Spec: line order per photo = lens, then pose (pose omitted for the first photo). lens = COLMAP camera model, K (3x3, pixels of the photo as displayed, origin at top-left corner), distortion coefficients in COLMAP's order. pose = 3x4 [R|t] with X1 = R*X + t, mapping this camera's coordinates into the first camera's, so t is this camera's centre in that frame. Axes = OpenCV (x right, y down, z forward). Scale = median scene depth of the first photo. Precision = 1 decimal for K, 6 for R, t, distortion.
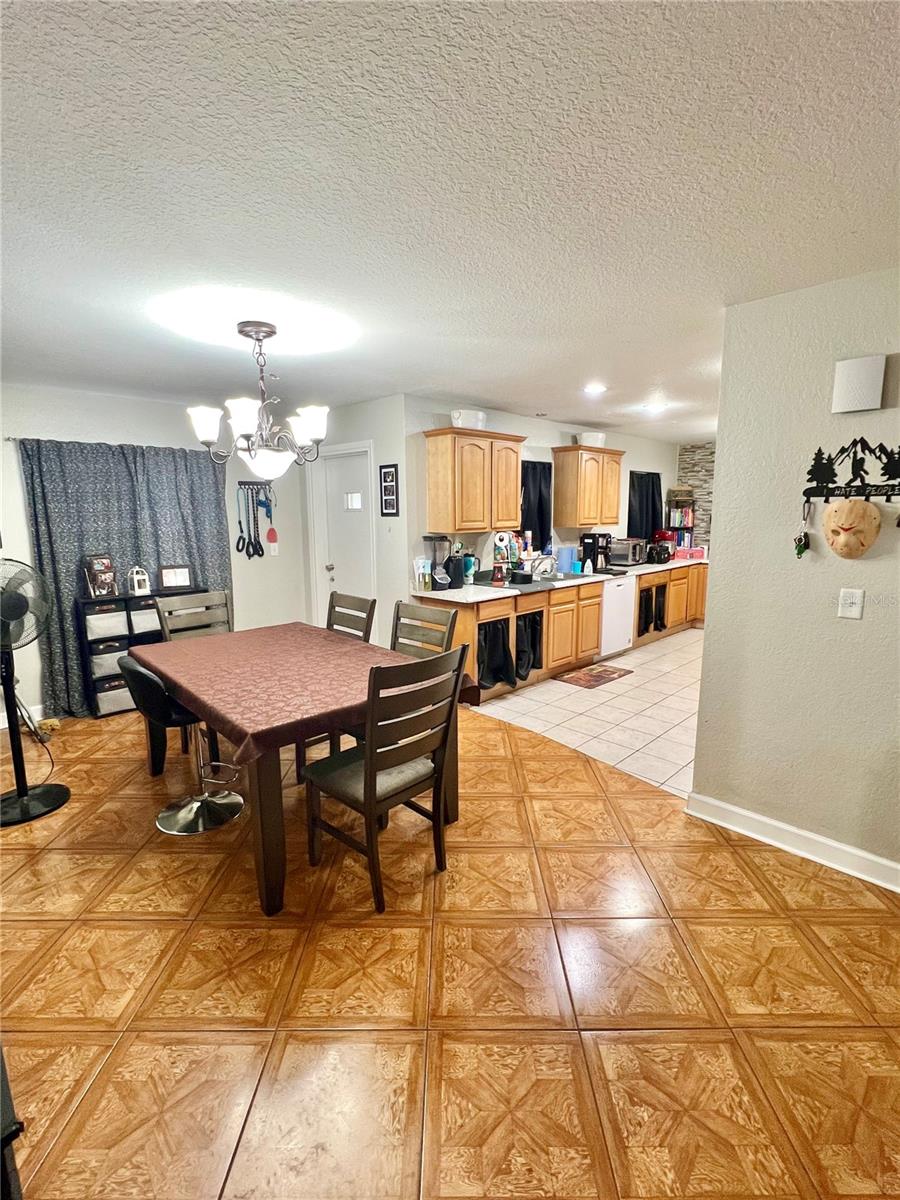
lens RADIAL K [[552.4, 0, 450.0], [0, 552.4, 600.0], [0, 0, 1]] dist [-0.003219, 0.000990]
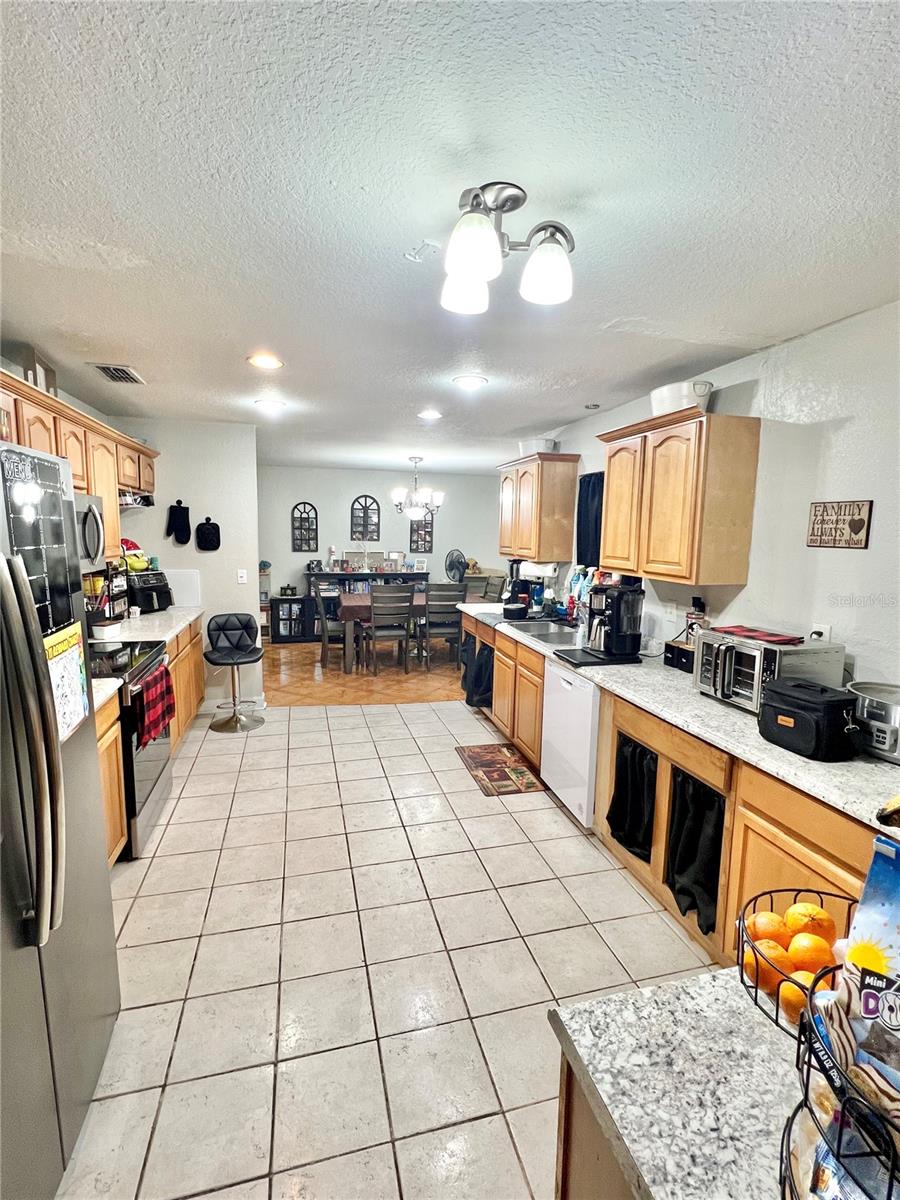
lens RADIAL K [[552.4, 0, 450.0], [0, 552.4, 600.0], [0, 0, 1]] dist [-0.003219, 0.000990]
pose [[-0.495226, 0.112133, -0.861497, 1.033736], [-0.147838, 0.966295, 0.210757, -0.253688], [0.856093, 0.231734, -0.461957, 1.426556]]
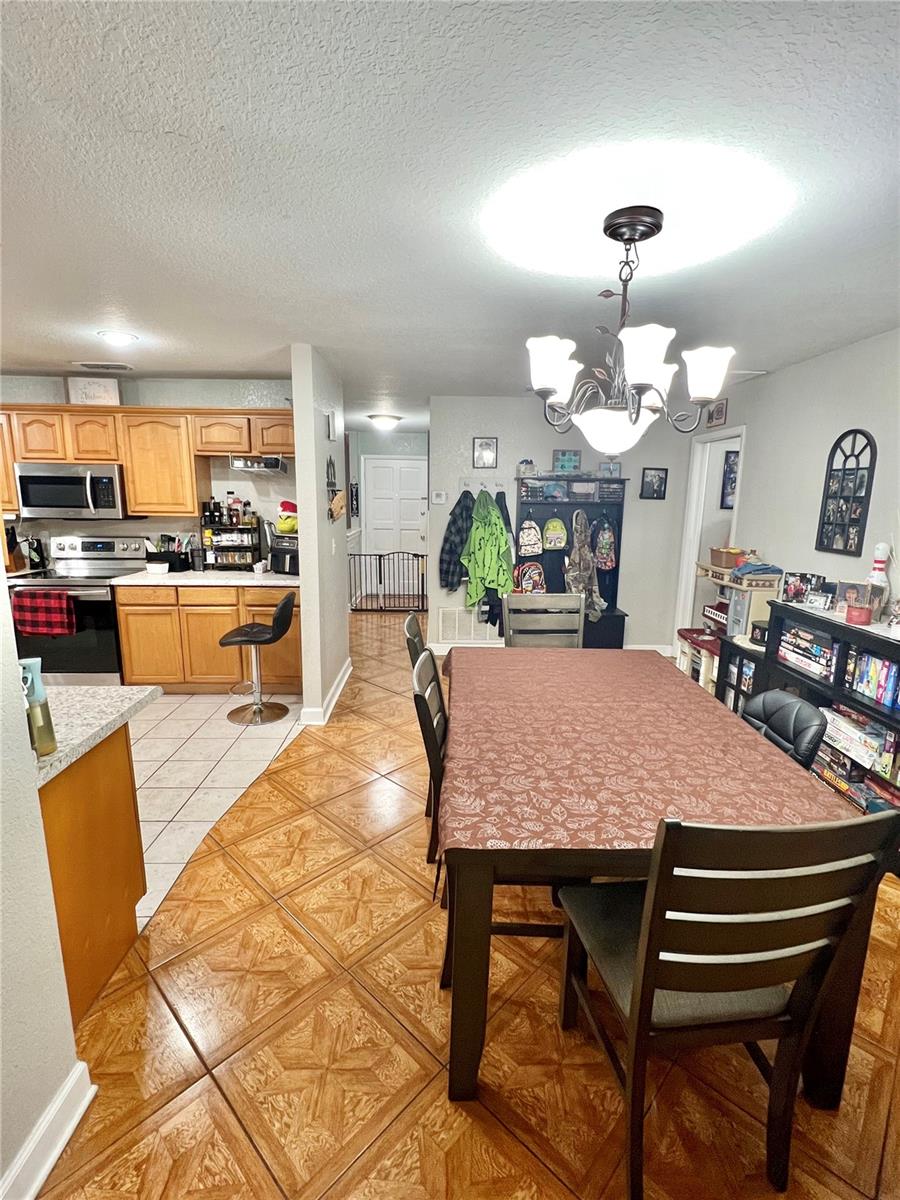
lens RADIAL K [[552.4, 0, 450.0], [0, 552.4, 600.0], [0, 0, 1]] dist [-0.003219, 0.000990]
pose [[-0.729470, -0.128431, 0.671848, -0.413262], [0.102288, 0.950688, 0.292795, -0.166873], [-0.676322, 0.282307, -0.680361, 1.025074]]
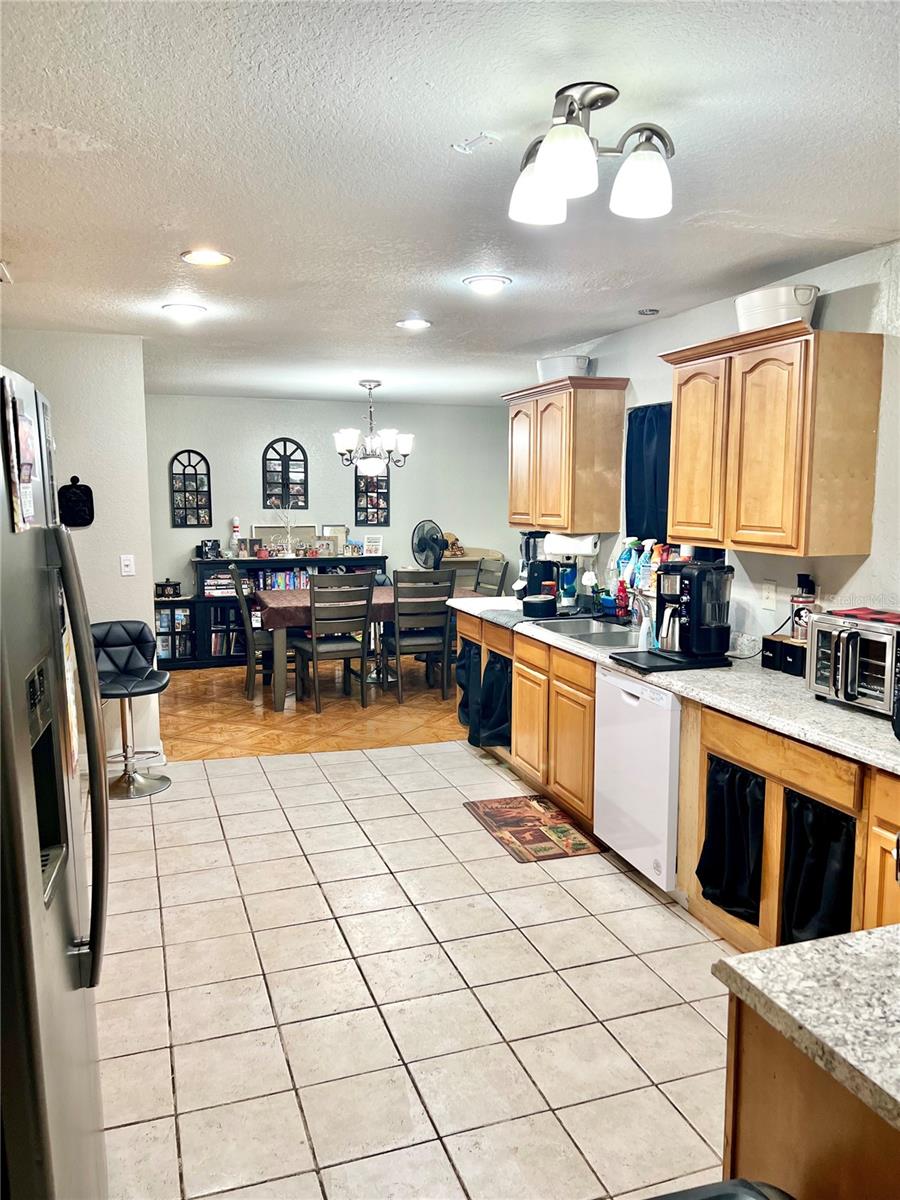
lens RADIAL K [[898.1, 0, 450.0], [0, 898.1, 601.8], [0, 0, 1]] dist [0.055974, -0.071567]
pose [[-0.428246, 0.122908, -0.895265, 1.171838], [-0.137276, 0.970361, 0.198883, -0.254288], [0.893175, 0.208069, -0.398681, 1.418490]]
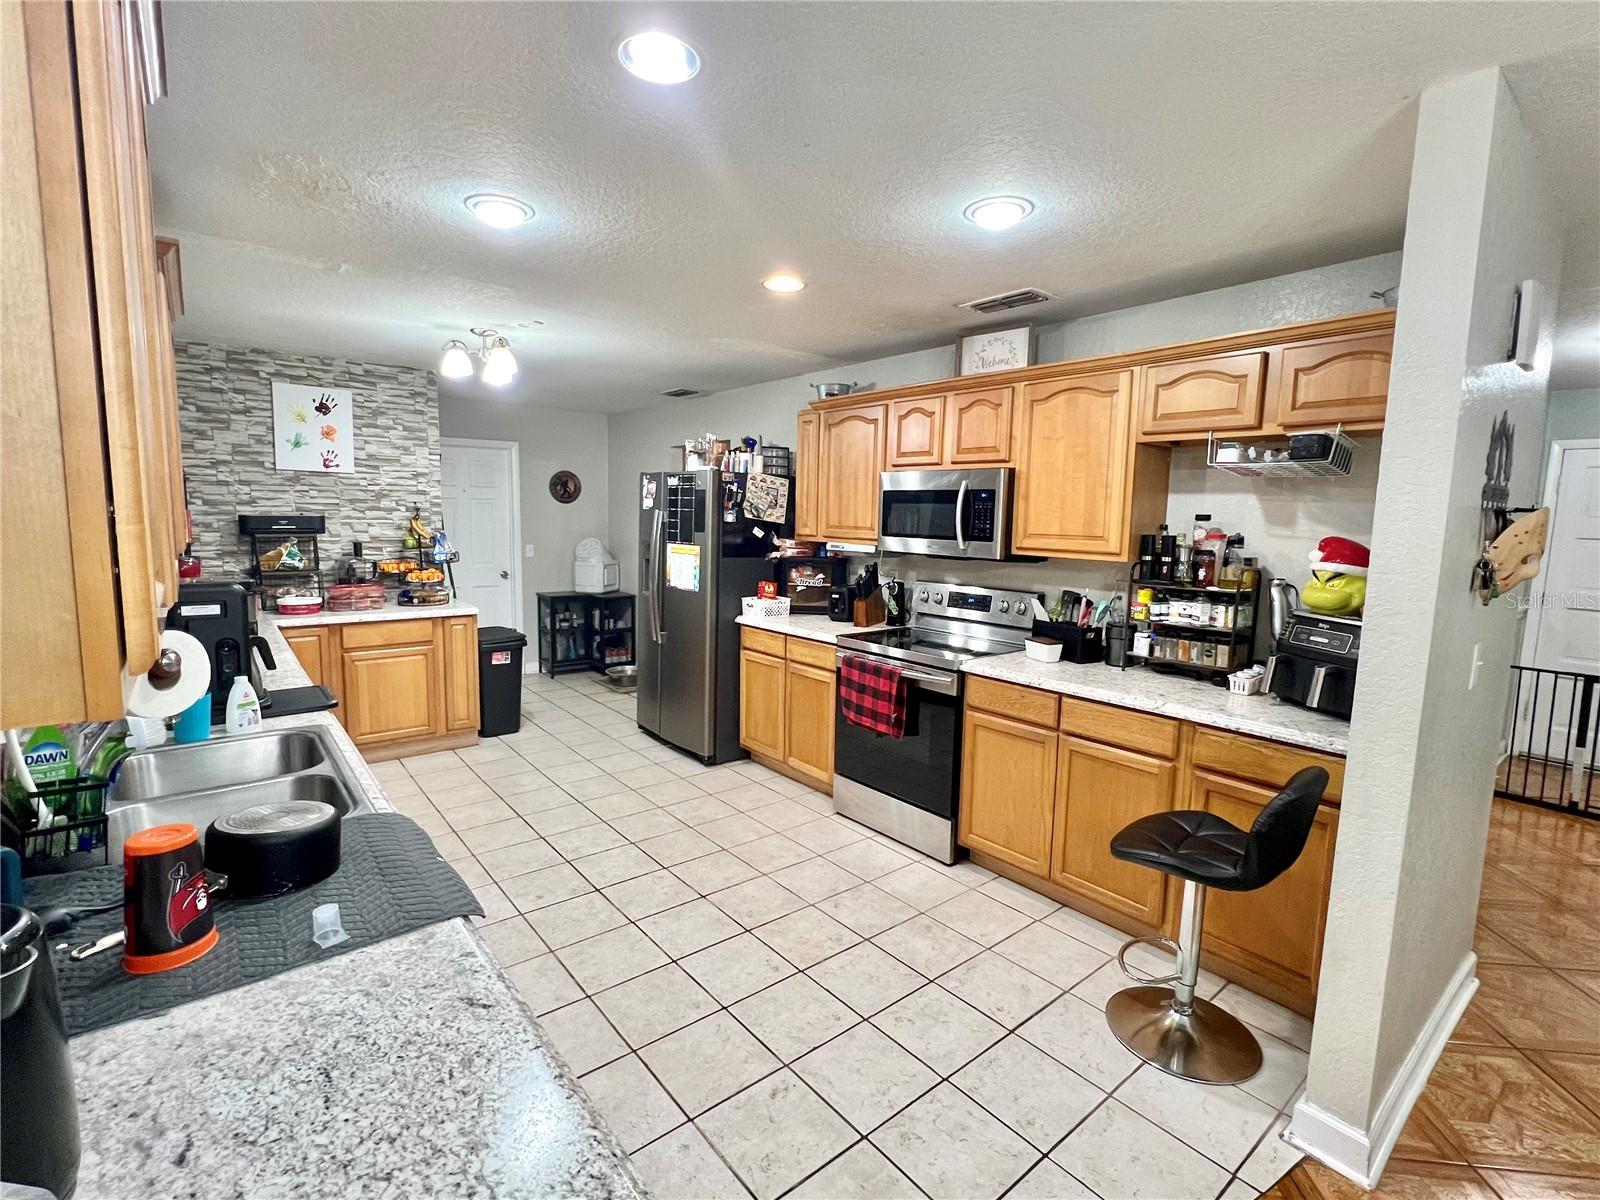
lens RADIAL K [[736.5, 0, 800.0], [0, 736.5, 600.0], [0, 0, 1]] dist [-0.003219, 0.000990]
pose [[0.096219, -0.102910, 0.990026, -0.102912], [0.134399, 0.986875, 0.089521, -0.132976], [-0.986245, 0.124445, 0.108787, 0.844425]]
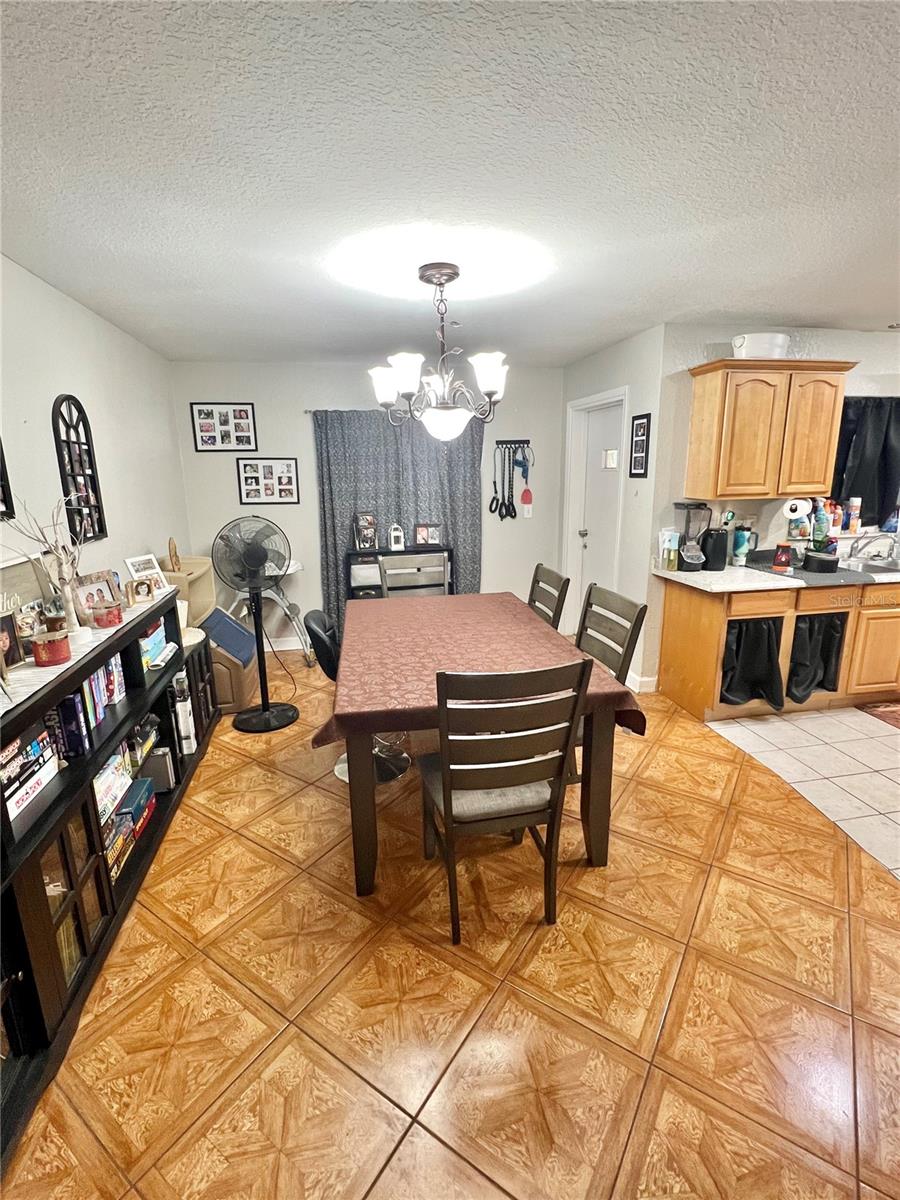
lens RADIAL K [[552.4, 0, 450.0], [0, 552.4, 600.0], [0, 0, 1]] dist [-0.003219, 0.000990]
pose [[0.833354, 0.121506, -0.539219, 0.130862], [-0.079595, 0.991752, 0.100465, -0.029233], [0.546979, -0.040804, 0.836151, 0.137112]]
